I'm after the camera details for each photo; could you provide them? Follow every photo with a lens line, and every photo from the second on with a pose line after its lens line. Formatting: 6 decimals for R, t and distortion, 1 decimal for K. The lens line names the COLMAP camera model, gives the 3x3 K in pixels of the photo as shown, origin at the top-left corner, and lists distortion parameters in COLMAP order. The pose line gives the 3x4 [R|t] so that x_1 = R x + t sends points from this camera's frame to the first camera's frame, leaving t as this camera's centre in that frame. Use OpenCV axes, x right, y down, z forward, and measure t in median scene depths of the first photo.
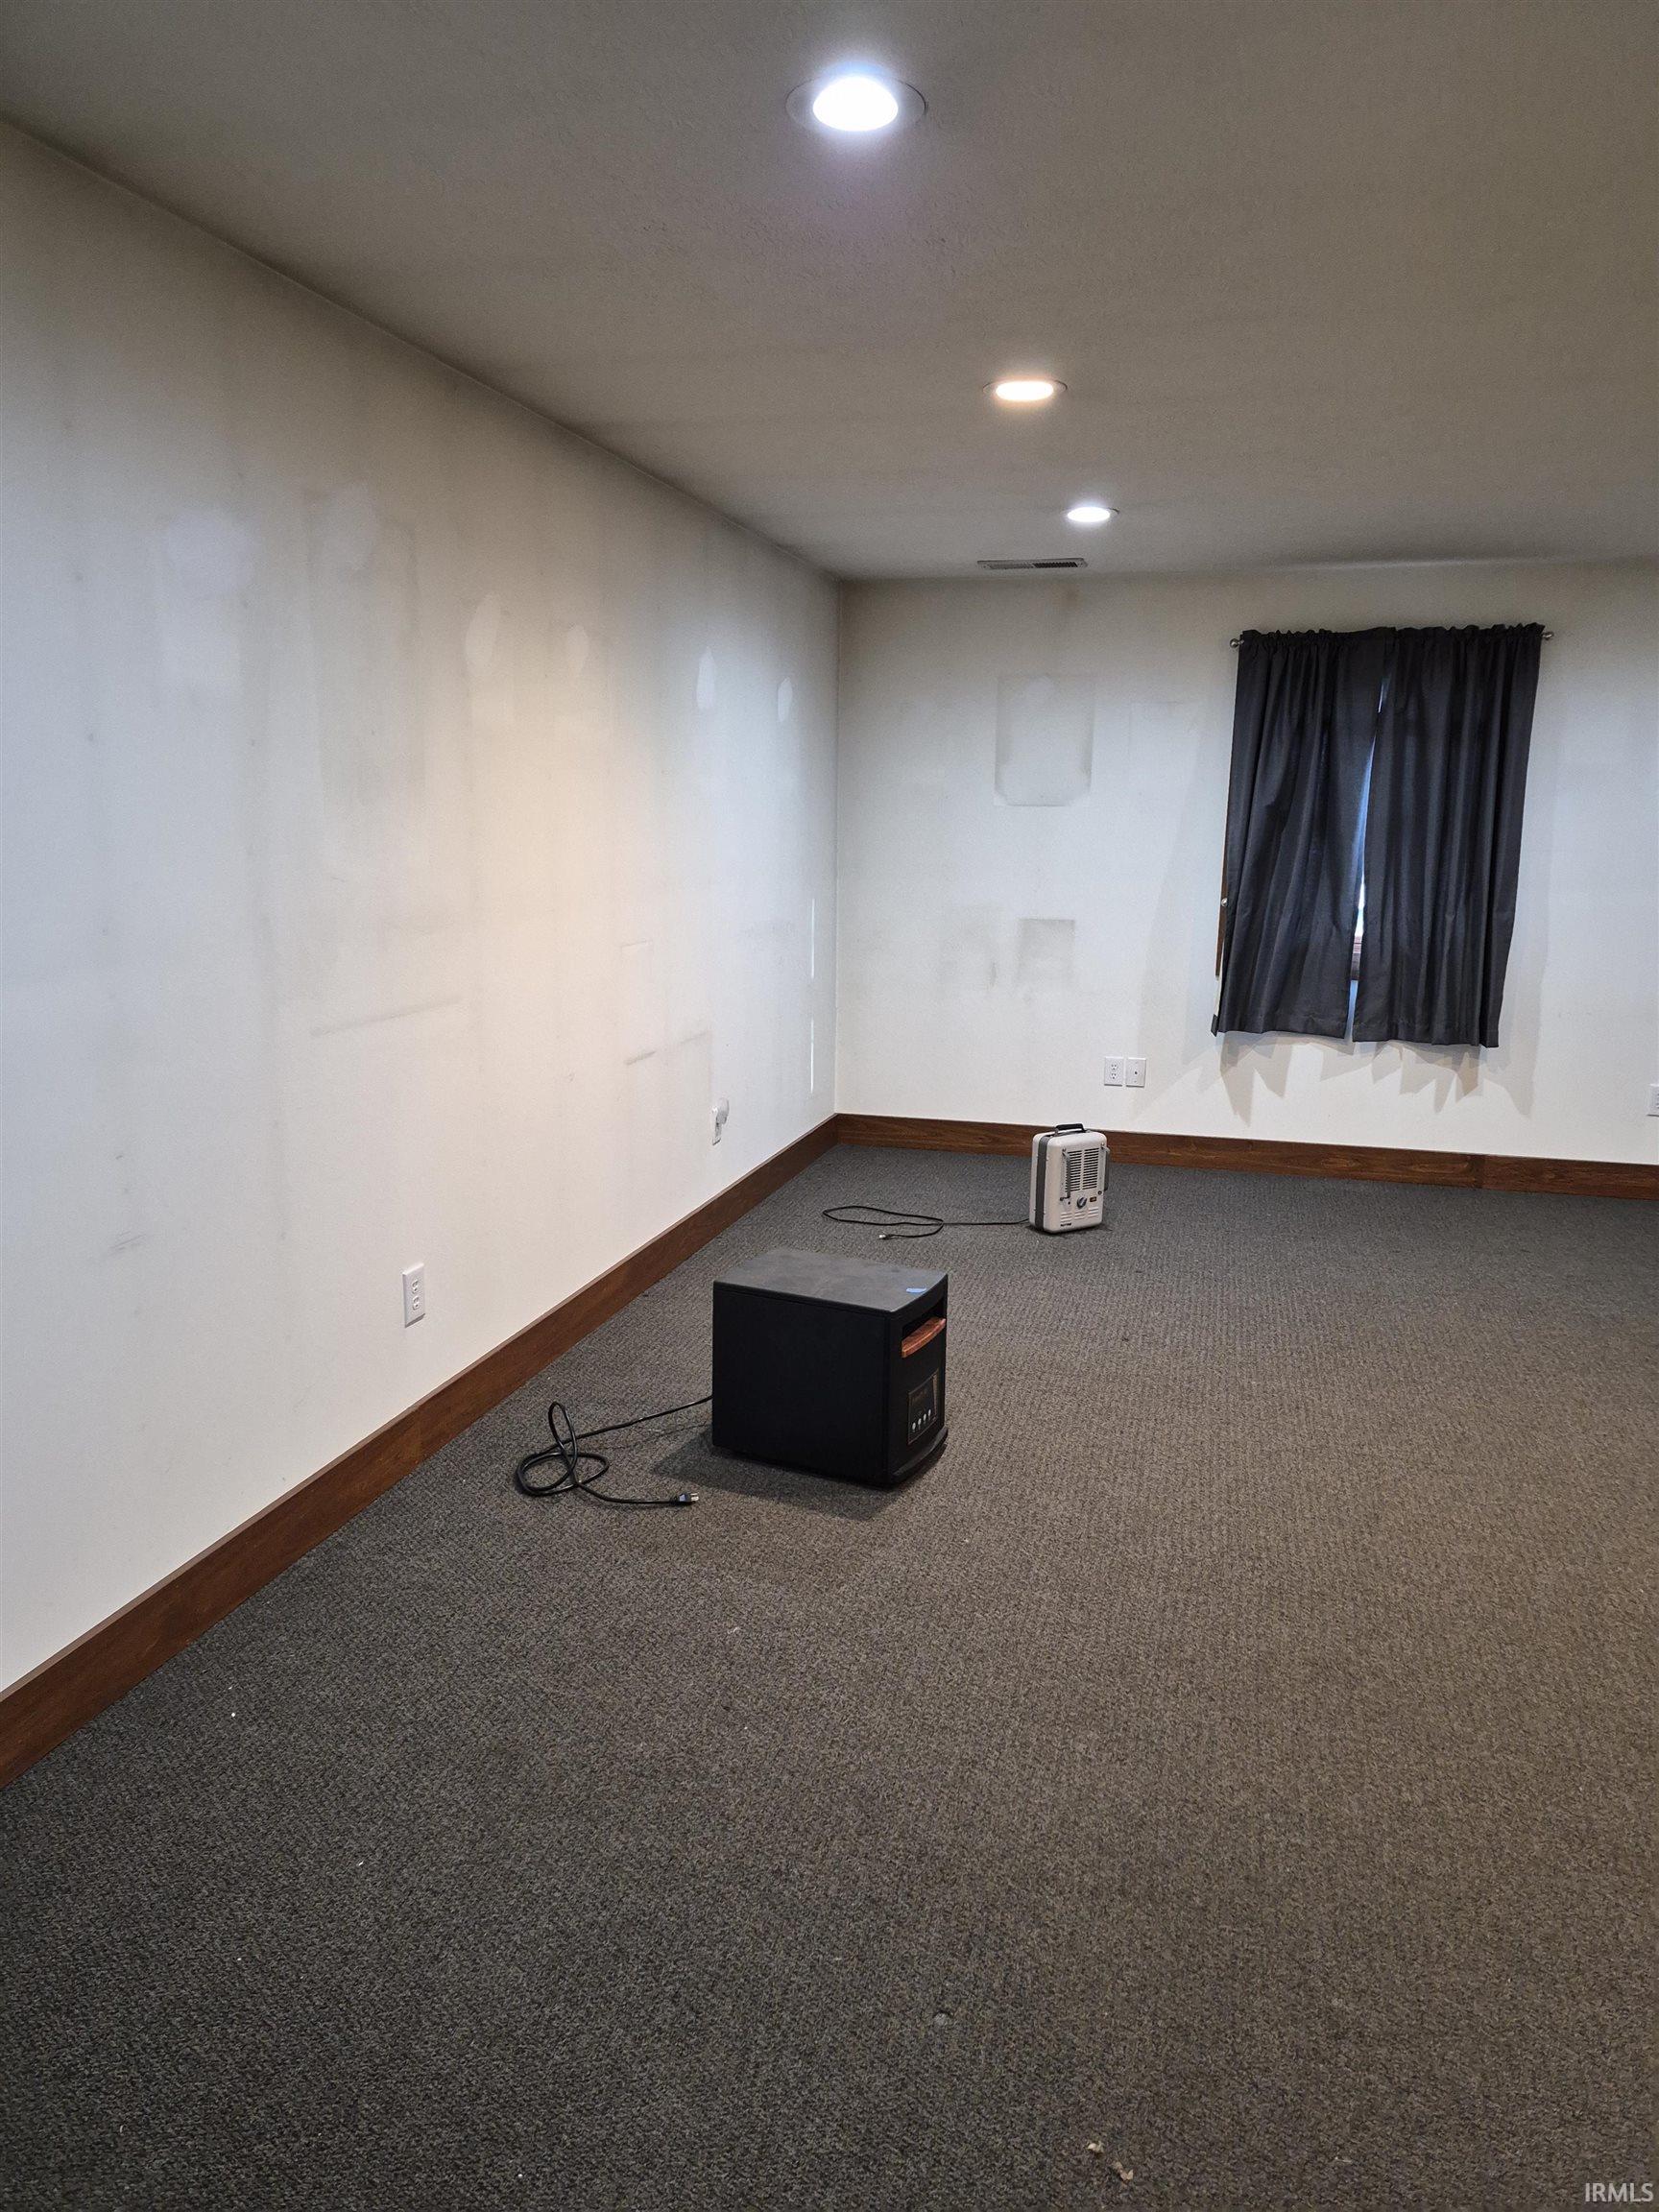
lens RADIAL K [[1490.5, 0, 854.3], [0, 1490.5, 1105.0], [0, 0, 1]] dist [0.005704, -0.001761]
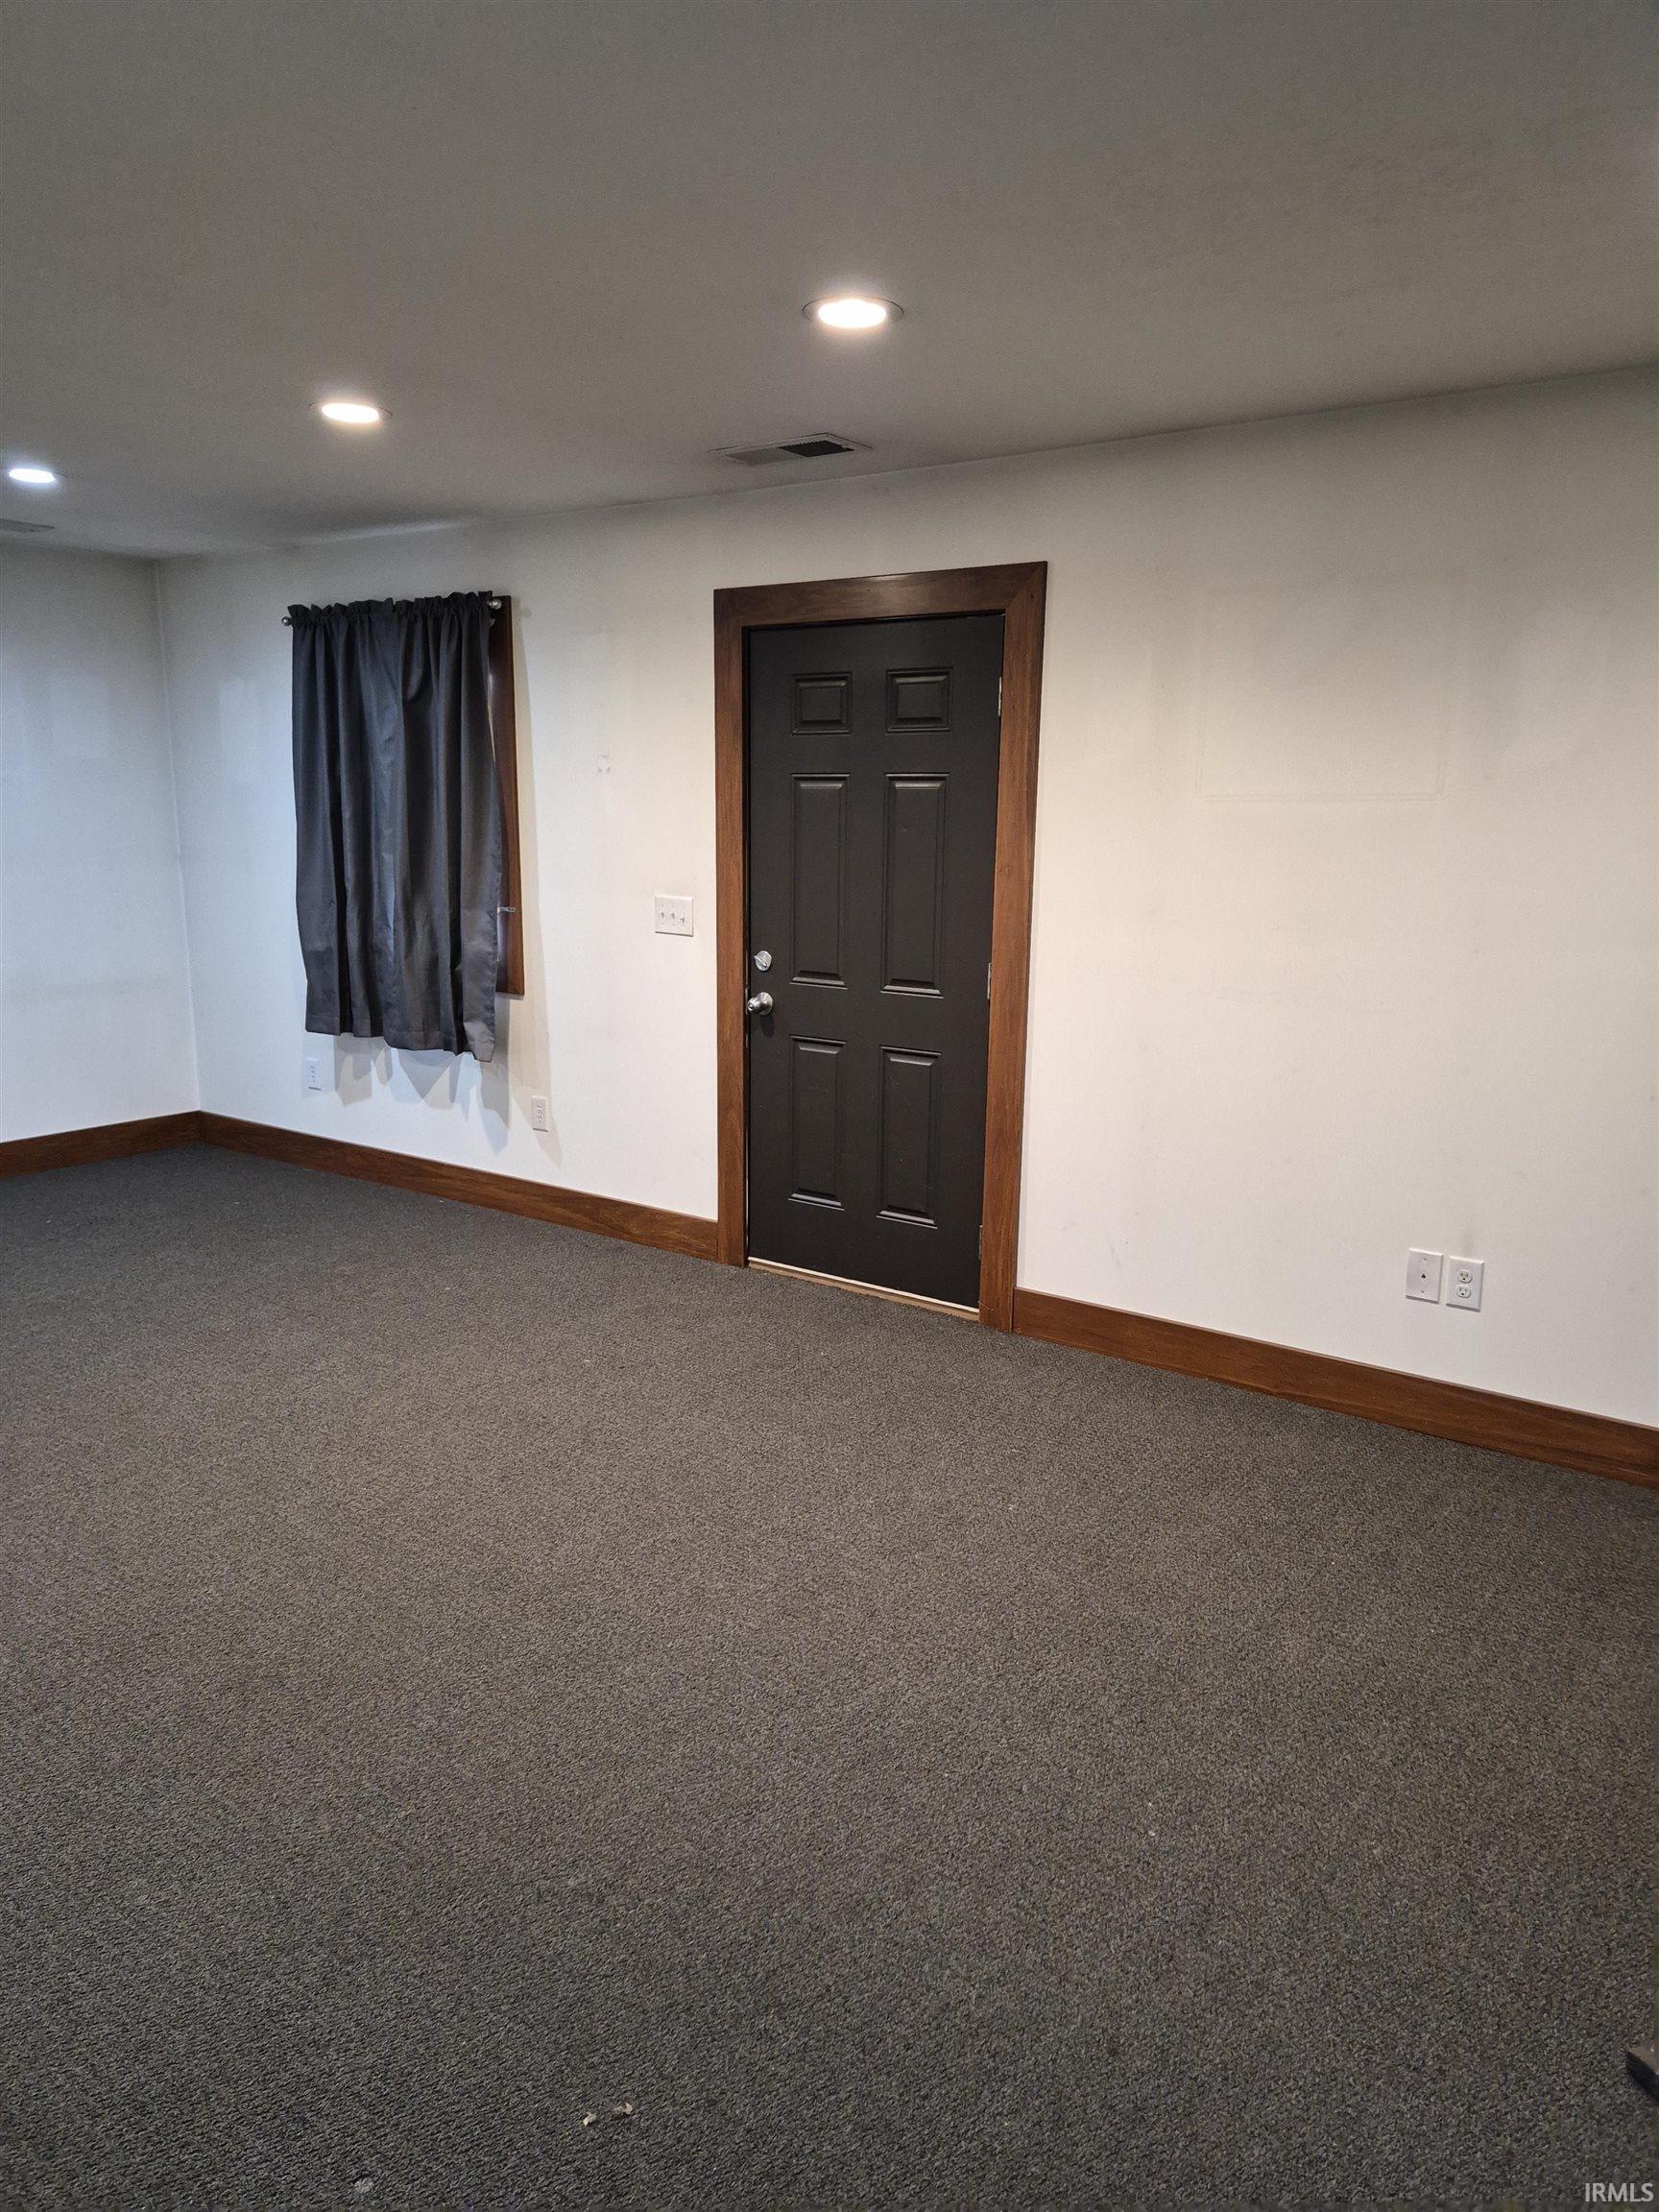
lens RADIAL K [[1490.5, 0, 854.3], [0, 1490.5, 1105.0], [0, 0, 1]] dist [0.005704, -0.001761]
pose [[0.388240, -0.200299, 0.899527, -0.481386], [0.185504, 0.973100, 0.136618, -0.067503], [-0.902695, 0.113825, 0.414953, 0.301736]]
